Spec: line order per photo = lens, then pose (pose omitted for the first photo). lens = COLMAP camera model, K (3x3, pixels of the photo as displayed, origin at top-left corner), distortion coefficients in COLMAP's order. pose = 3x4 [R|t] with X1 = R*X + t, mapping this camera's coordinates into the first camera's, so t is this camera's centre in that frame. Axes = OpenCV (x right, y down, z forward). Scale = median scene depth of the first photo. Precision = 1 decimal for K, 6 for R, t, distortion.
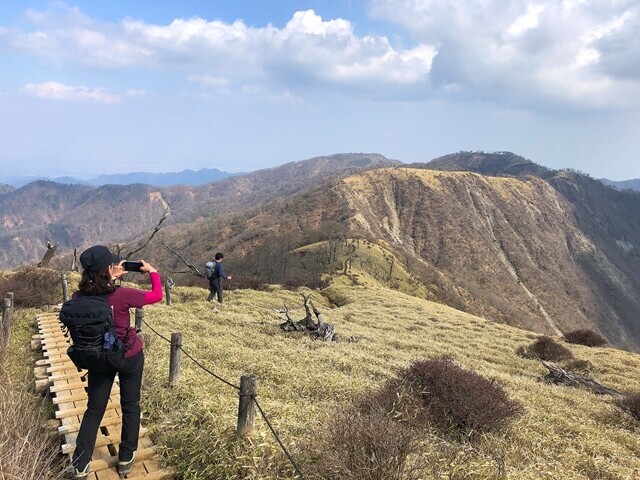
lens RADIAL K [[504.1, 0, 320.0], [0, 504.1, 240.0], [0, 0, 1]] dist [0.040449, -0.072112]
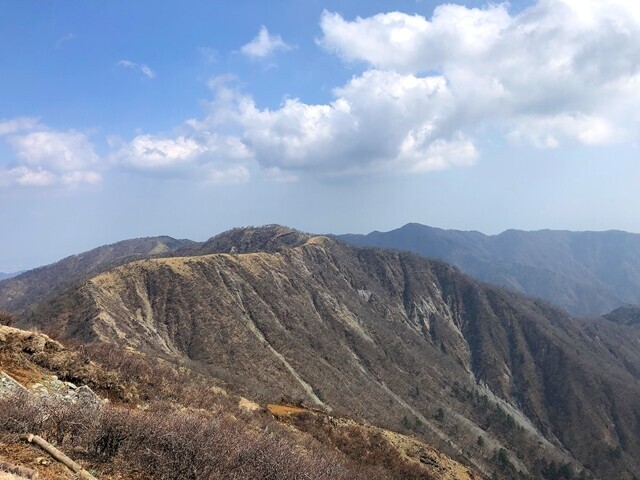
lens RADIAL K [[504.1, 0, 320.0], [0, 504.1, 240.0], [0, 0, 1]] dist [0.040449, -0.072112]
pose [[0.921548, -0.126945, 0.366925, 0.105223], [0.177021, 0.978474, -0.106073, -0.007160], [-0.345561, 0.162705, 0.924183, -0.115170]]
